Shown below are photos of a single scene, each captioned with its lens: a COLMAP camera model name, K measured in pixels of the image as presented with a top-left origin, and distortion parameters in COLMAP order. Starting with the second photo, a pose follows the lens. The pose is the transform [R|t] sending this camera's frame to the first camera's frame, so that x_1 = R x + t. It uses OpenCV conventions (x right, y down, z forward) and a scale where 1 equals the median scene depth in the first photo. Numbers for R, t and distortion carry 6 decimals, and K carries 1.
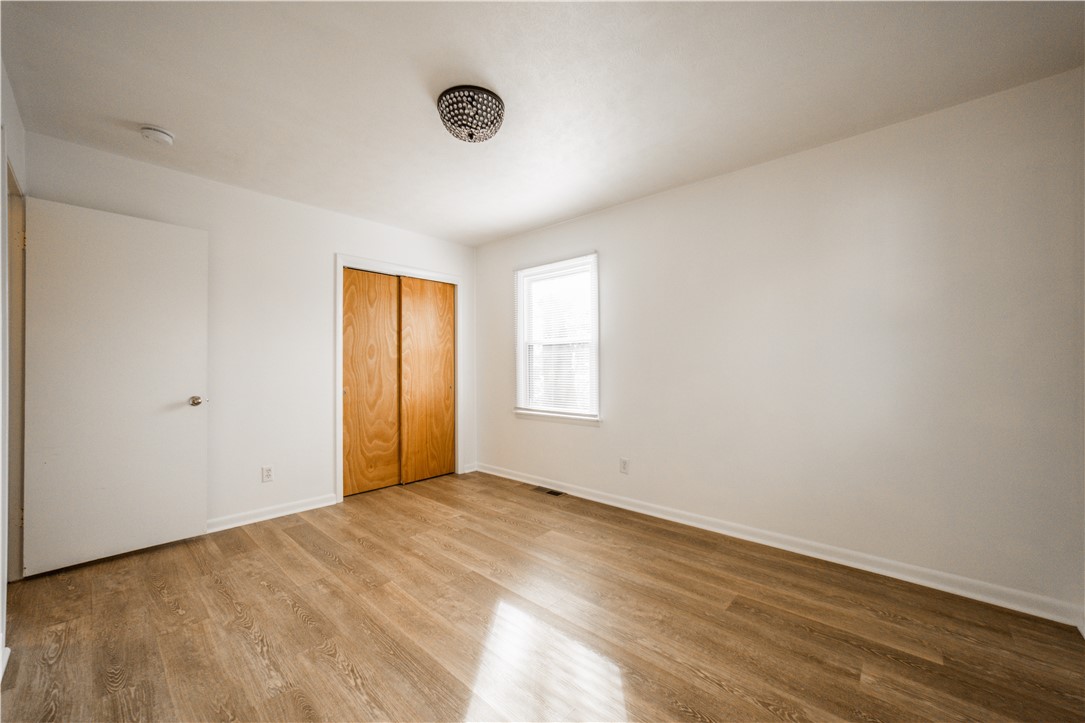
lens RADIAL K [[416.2, 0, 539.5], [0, 416.2, 362.1], [0, 0, 1]] dist [-0.025247, 0.007456]
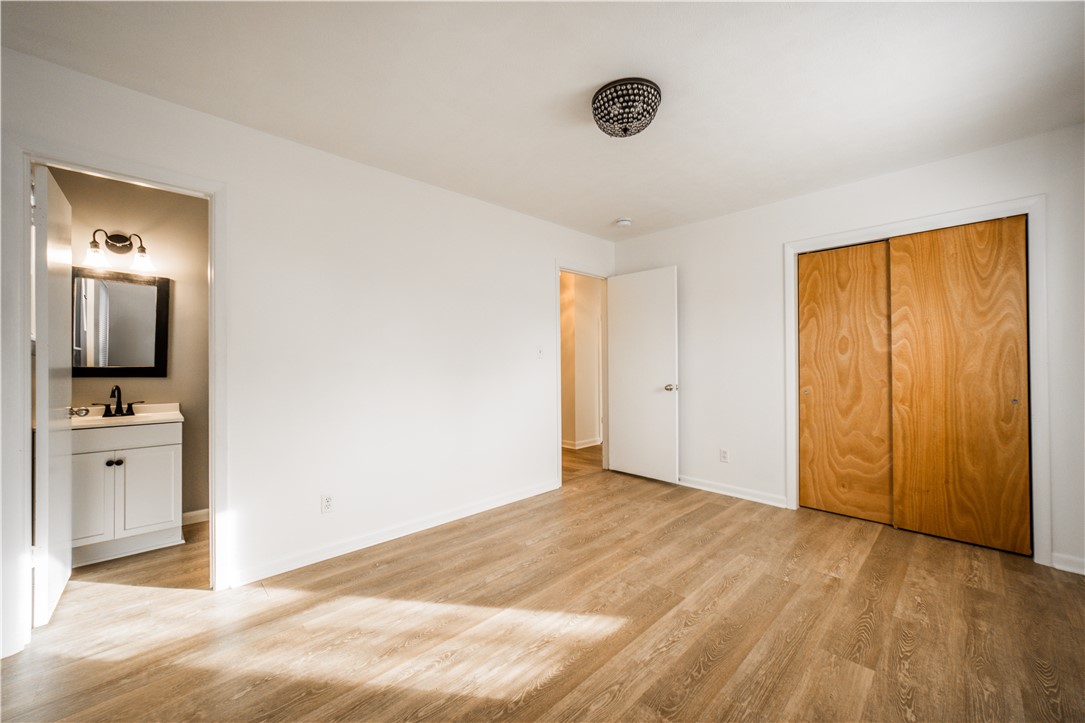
lens RADIAL K [[416.2, 0, 539.5], [0, 416.2, 362.1], [0, 0, 1]] dist [-0.025247, 0.007456]
pose [[-0.076057, 0.000899, -0.997103, 0.496379], [0.013791, 0.999905, -0.000150, -0.000304], [0.997008, -0.013763, -0.076063, 0.516074]]
